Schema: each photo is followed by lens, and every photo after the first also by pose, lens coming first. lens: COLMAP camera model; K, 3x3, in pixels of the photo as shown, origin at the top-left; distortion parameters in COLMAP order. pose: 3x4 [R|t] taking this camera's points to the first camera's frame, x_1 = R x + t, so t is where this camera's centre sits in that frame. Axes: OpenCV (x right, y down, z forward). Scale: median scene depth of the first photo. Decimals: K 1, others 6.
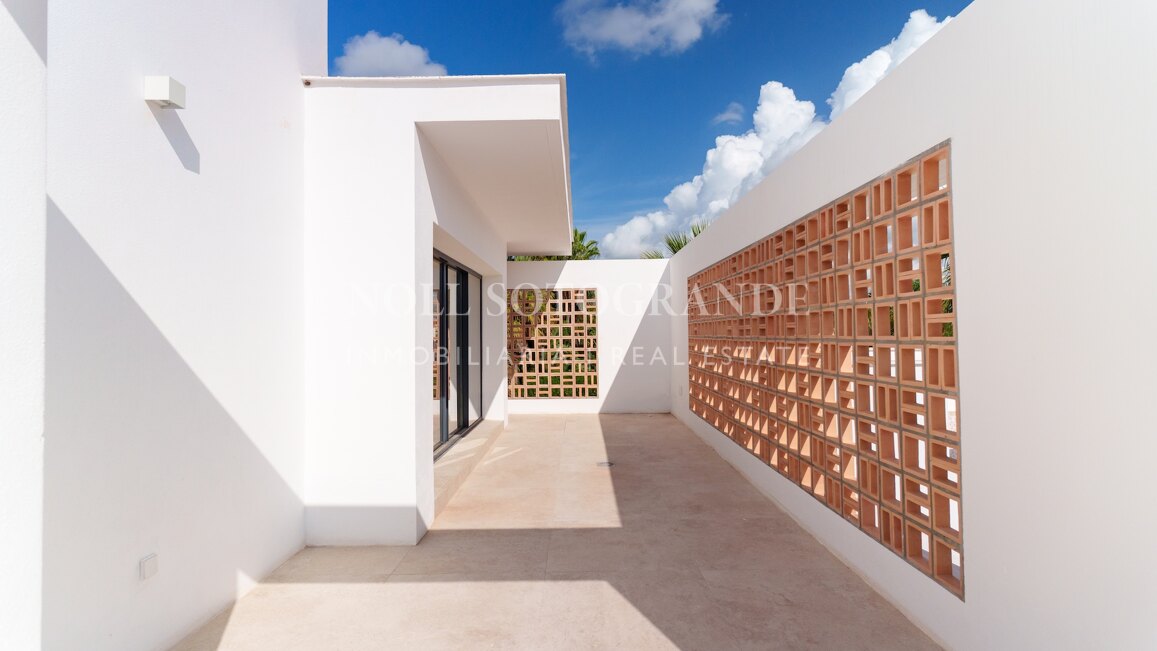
lens RADIAL K [[552.6, 0, 578.5], [0, 552.6, 325.5], [0, 0, 1]] dist [0.002317, -0.001131]
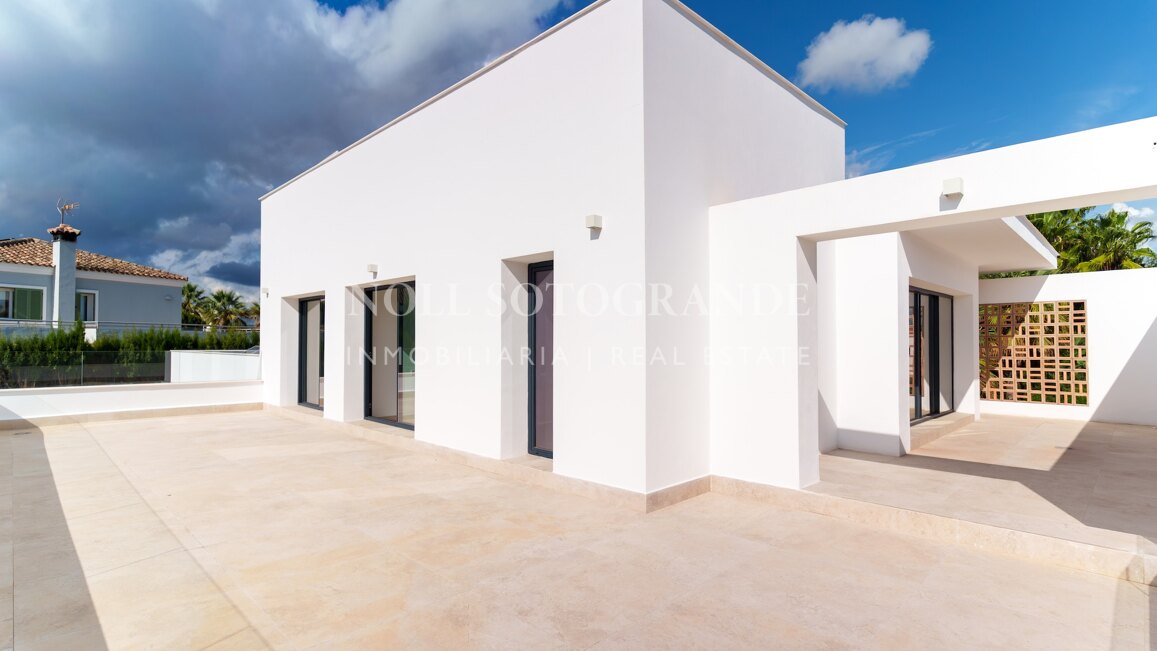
lens RADIAL K [[569.6, 0, 580.3], [0, 569.6, 334.8], [0, 0, 1]] dist [0.003319, 0.000032]
pose [[0.710379, 0.001000, -0.703819, 0.111970], [0.001930, 0.999992, 0.003369, -0.007308], [0.703817, -0.003752, 0.710371, -0.424048]]
